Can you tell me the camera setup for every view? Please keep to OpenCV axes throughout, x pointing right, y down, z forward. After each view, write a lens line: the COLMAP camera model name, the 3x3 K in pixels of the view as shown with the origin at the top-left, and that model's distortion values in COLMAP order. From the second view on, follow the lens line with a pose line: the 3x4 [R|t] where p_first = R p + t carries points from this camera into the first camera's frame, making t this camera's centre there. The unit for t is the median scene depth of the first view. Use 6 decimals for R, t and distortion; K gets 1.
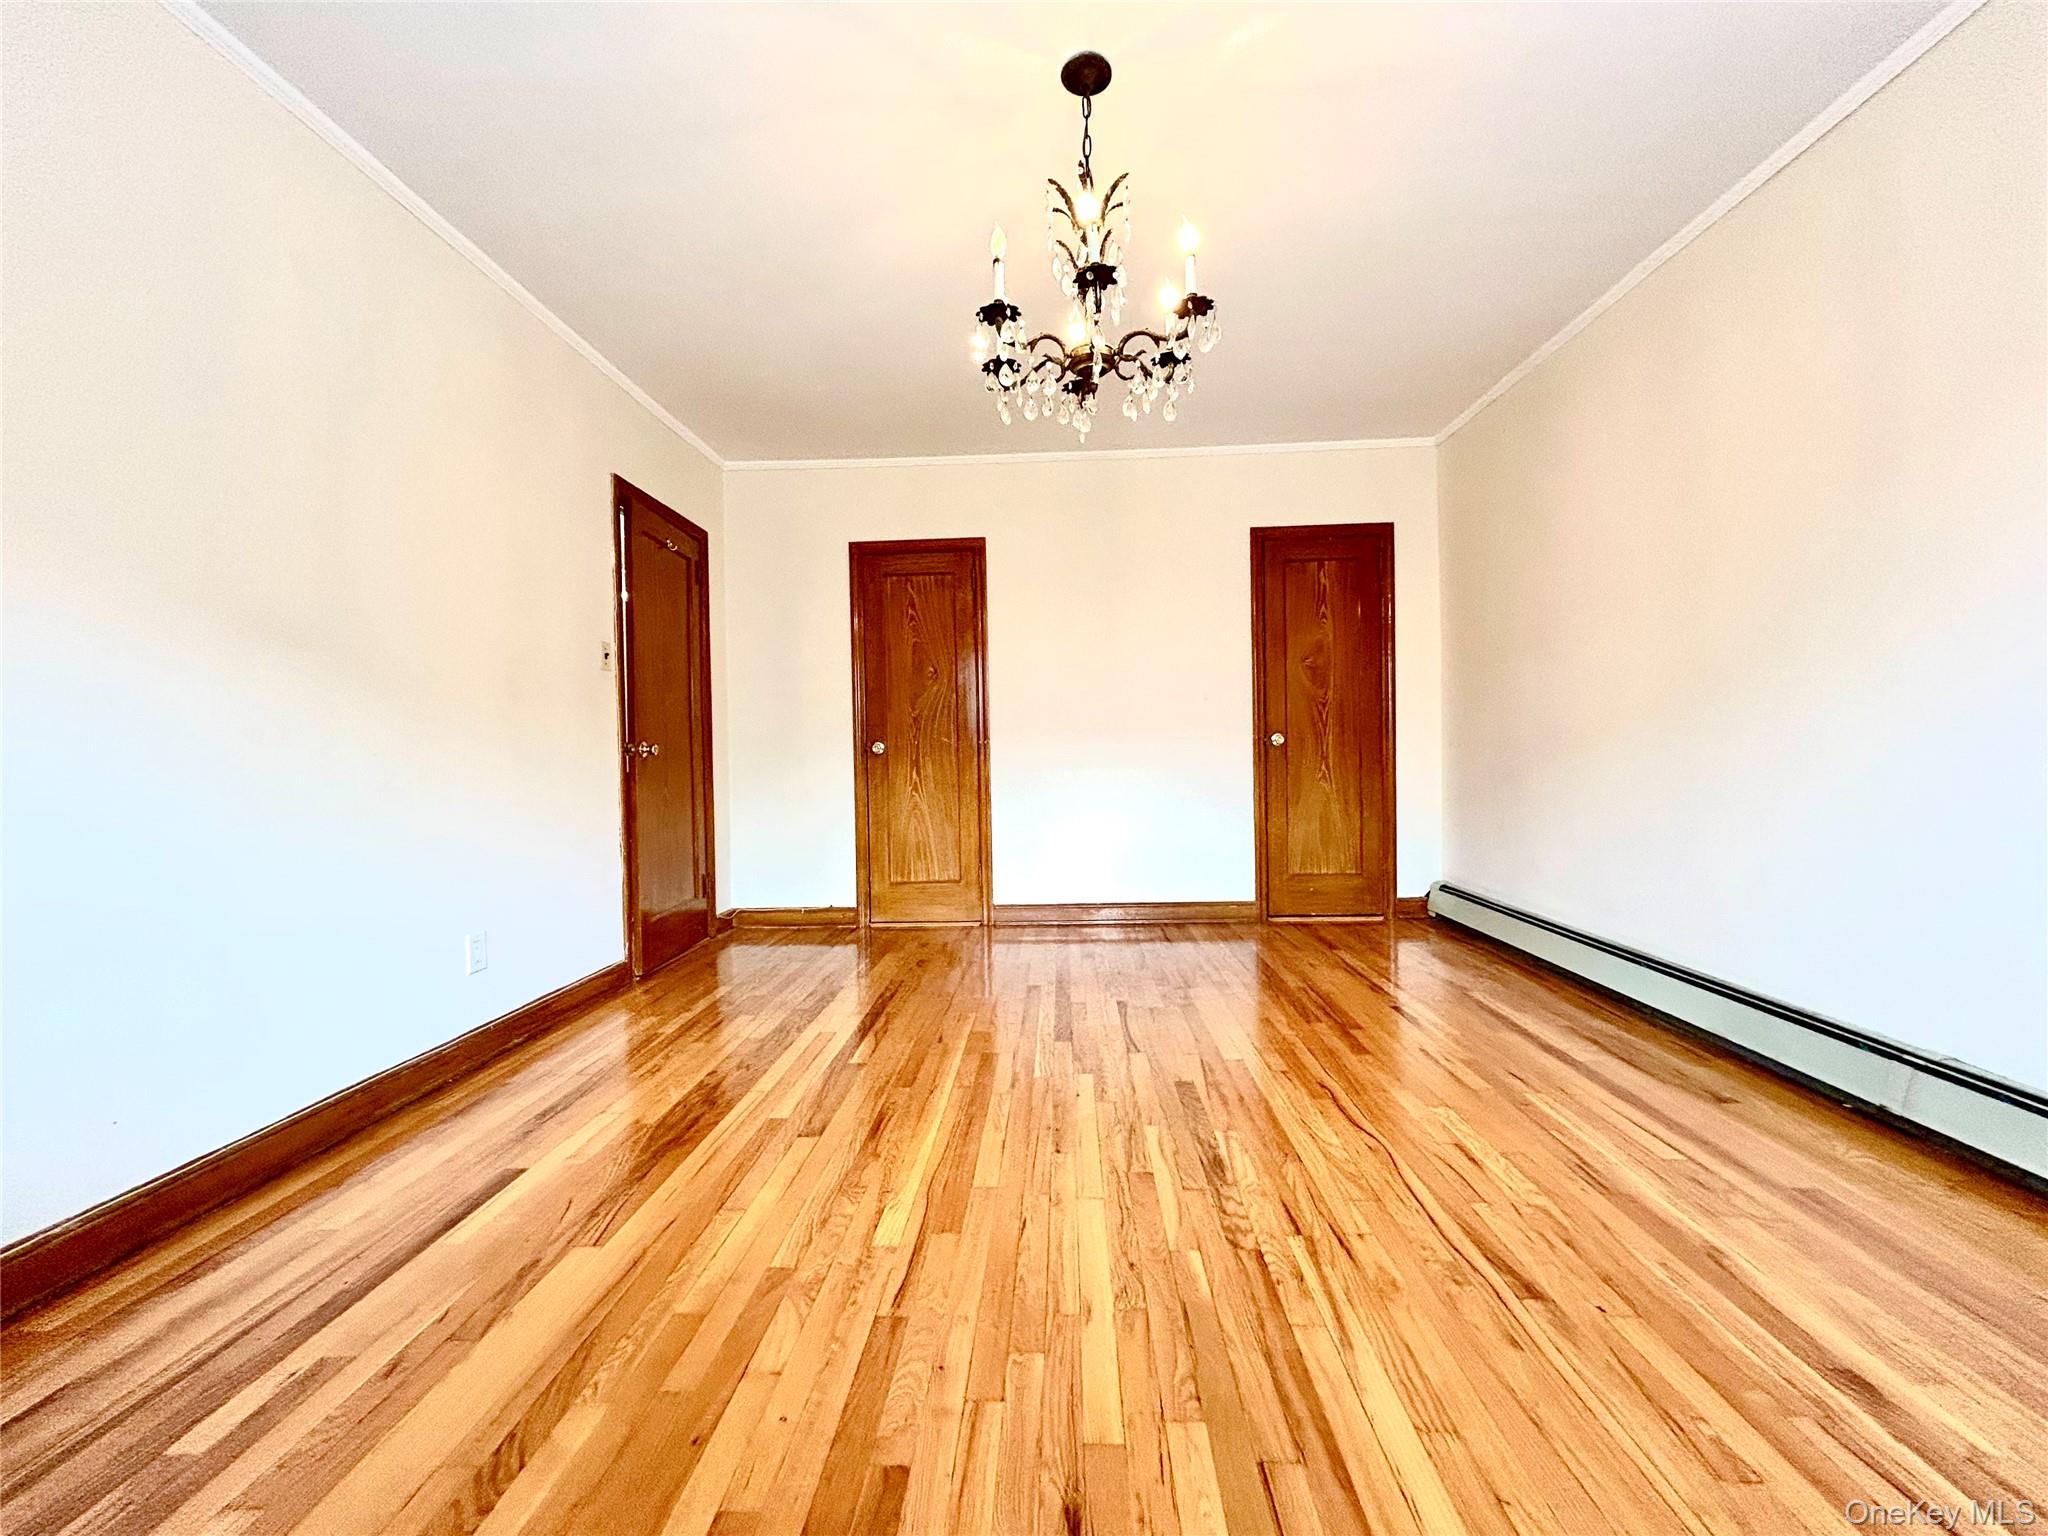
lens RADIAL K [[826.7, 0, 1025.6], [0, 826.7, 769.8], [0, 0, 1]] dist [-0.000559, 0.000721]
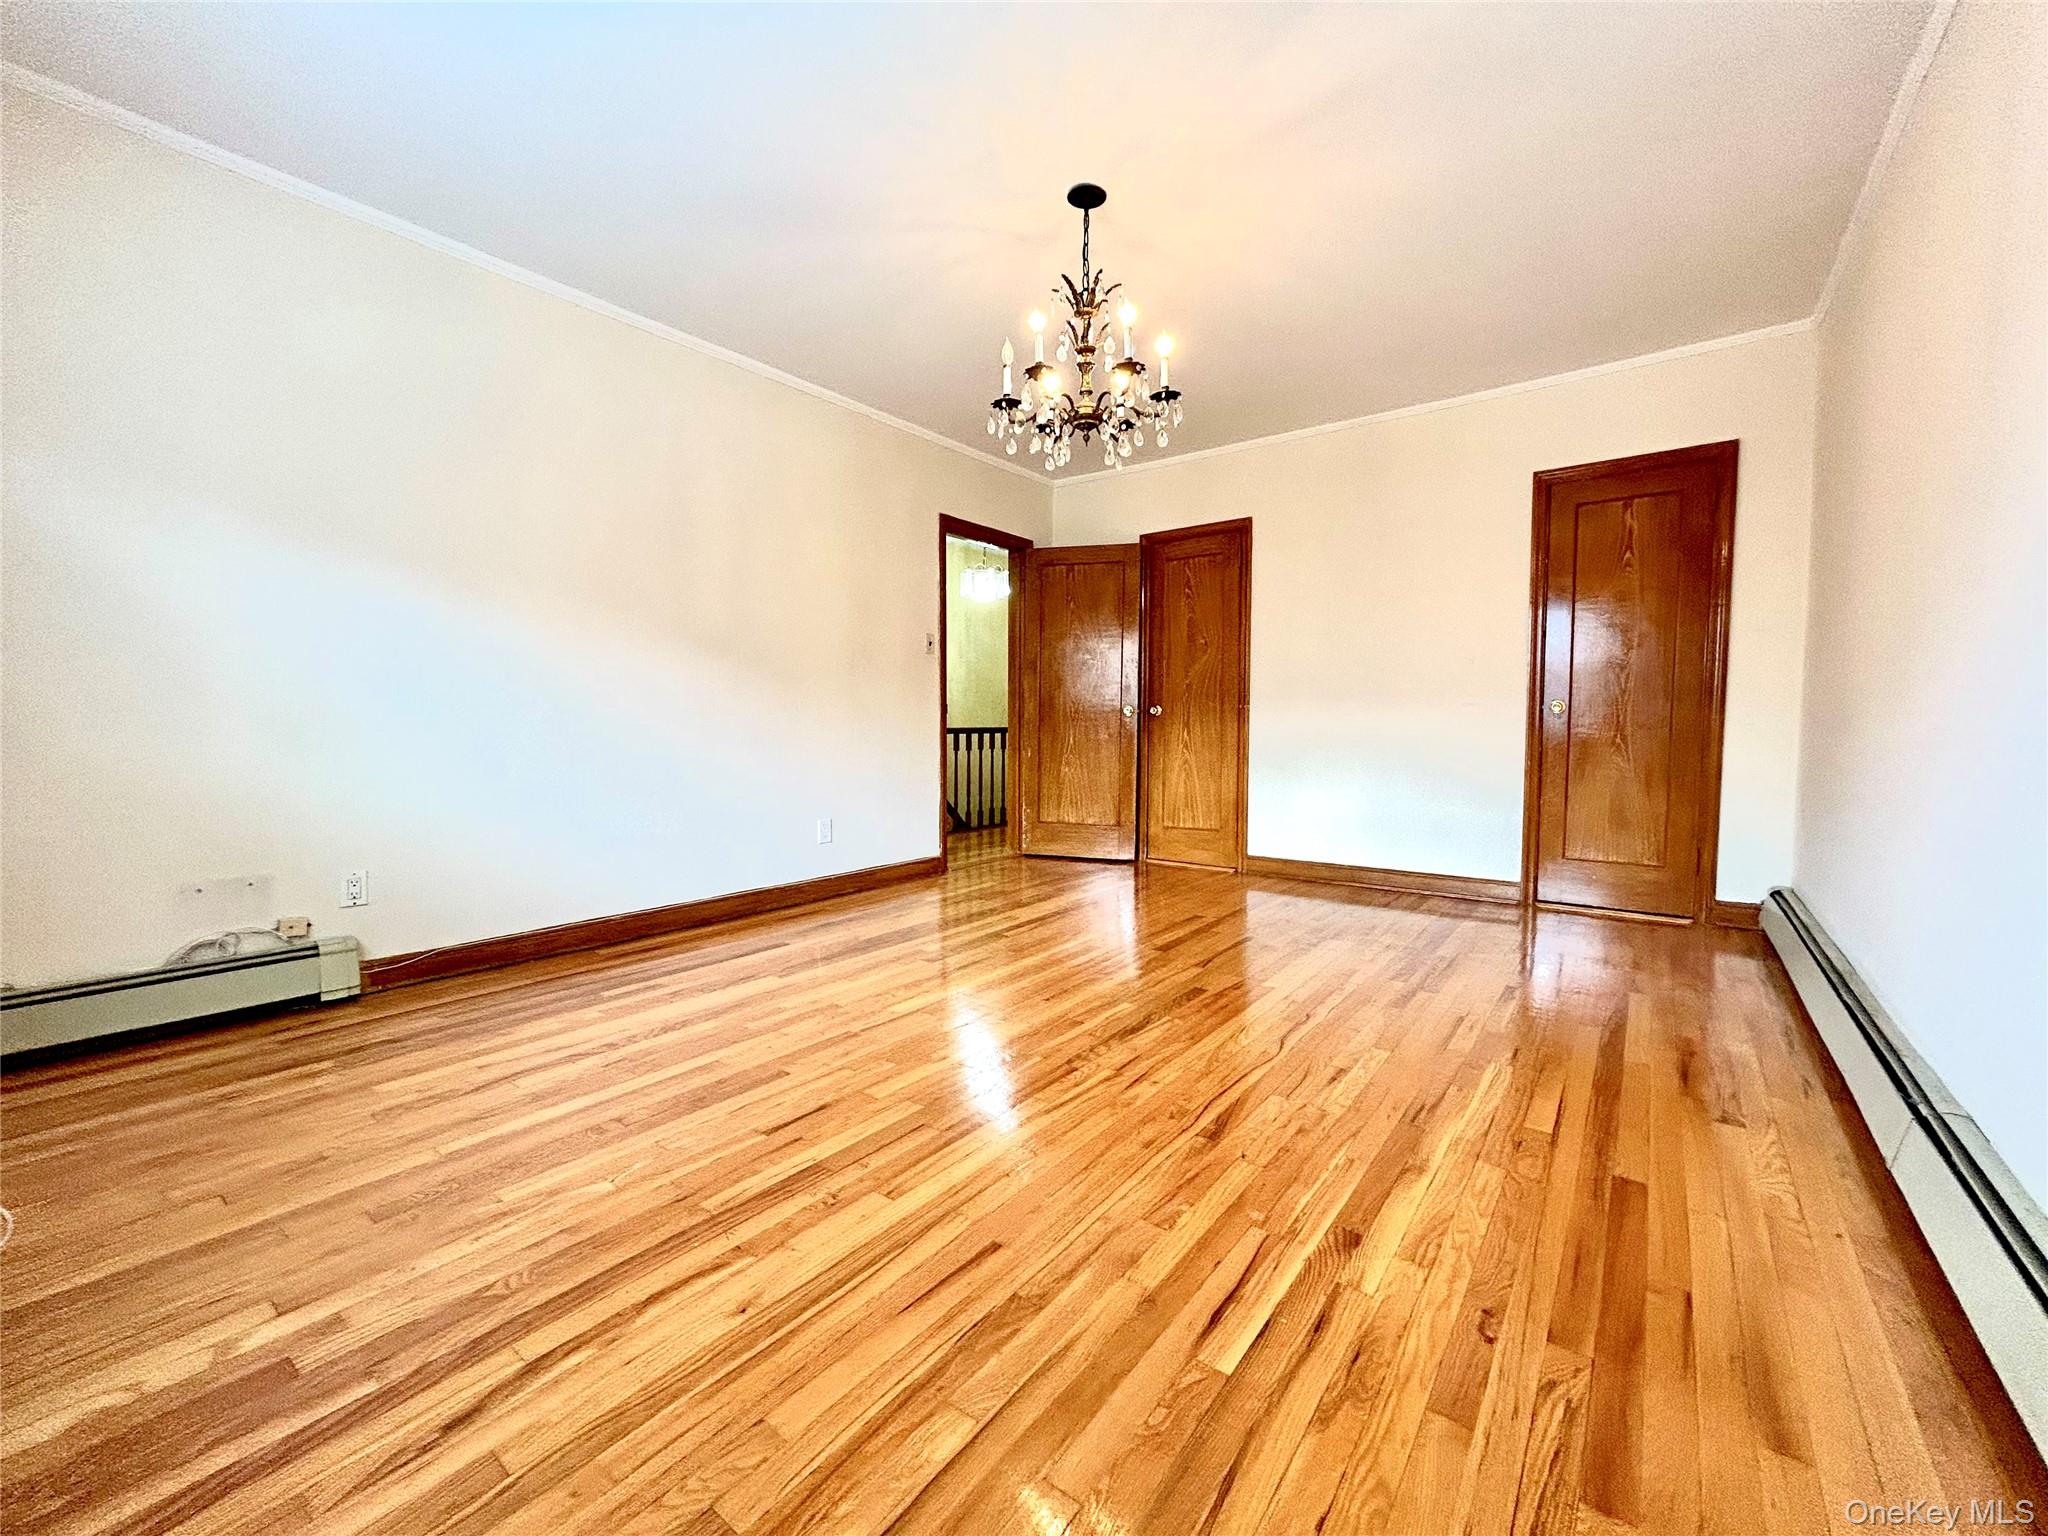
lens RADIAL K [[826.7, 0, 1025.6], [0, 826.7, 769.8], [0, 0, 1]] dist [-0.000559, 0.000721]
pose [[0.821719, 0.054116, -0.567318, 0.638926], [-0.028072, 0.998116, 0.054549, -0.002610], [0.569201, -0.028898, 0.821690, -0.129524]]
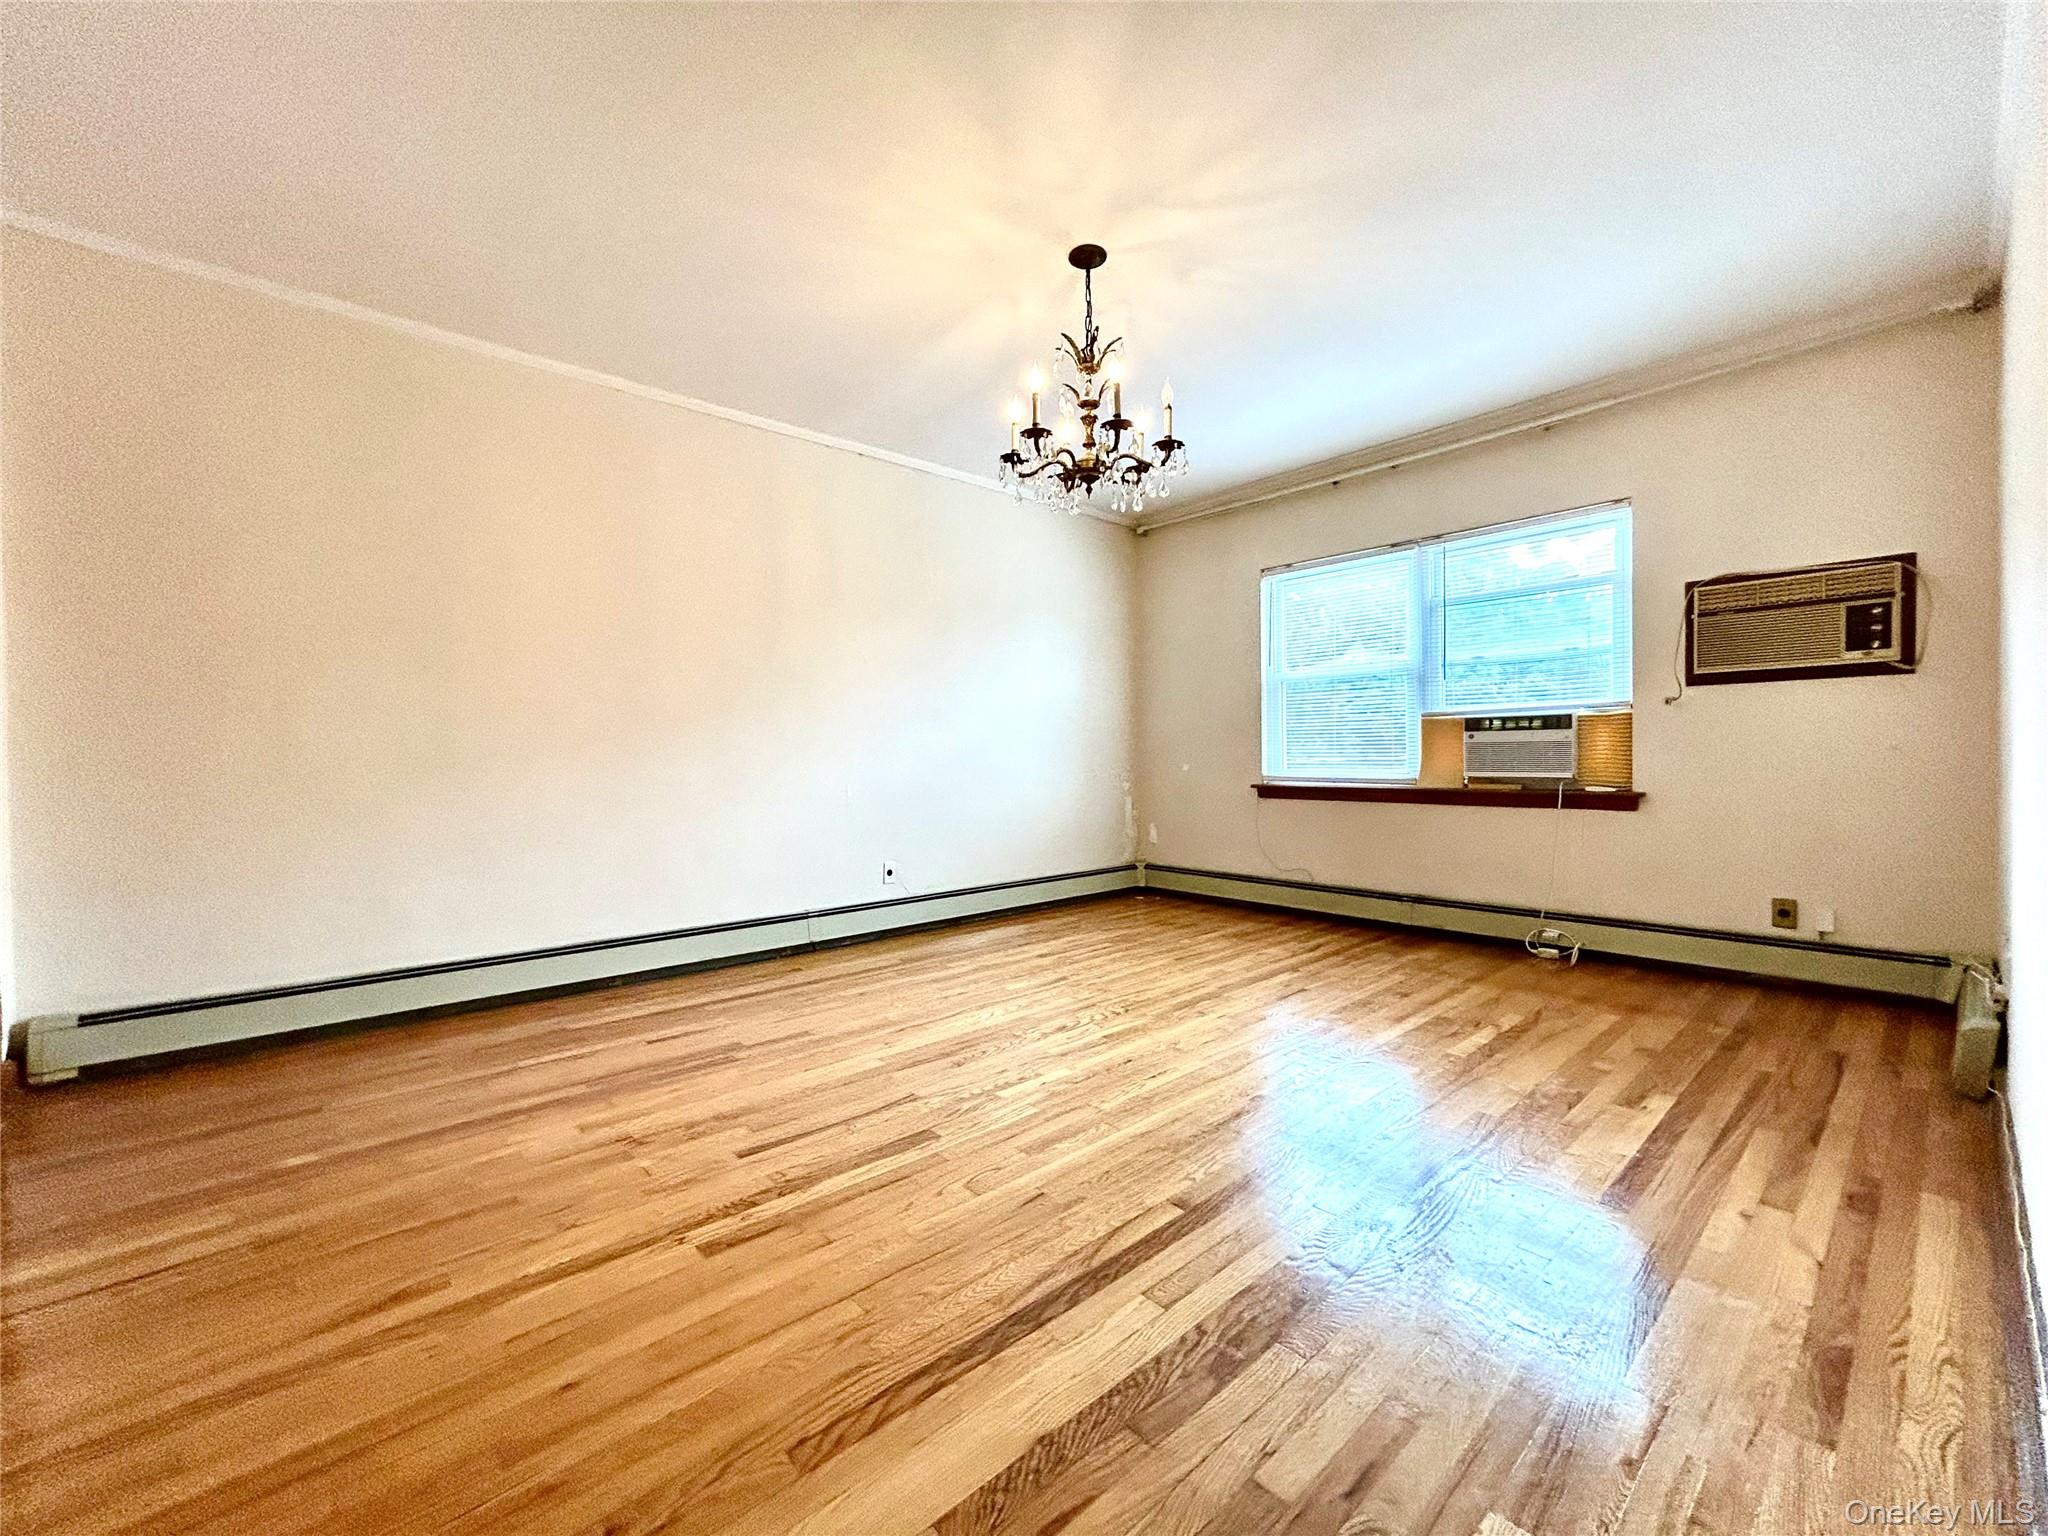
lens RADIAL K [[826.7, 0, 1025.6], [0, 826.7, 769.8], [0, 0, 1]] dist [-0.000559, 0.000721]
pose [[-0.694047, 0.007814, 0.719887, -0.661420], [0.038166, 0.998934, 0.025954, -0.040387], [-0.718917, 0.045488, -0.693605, 1.655632]]
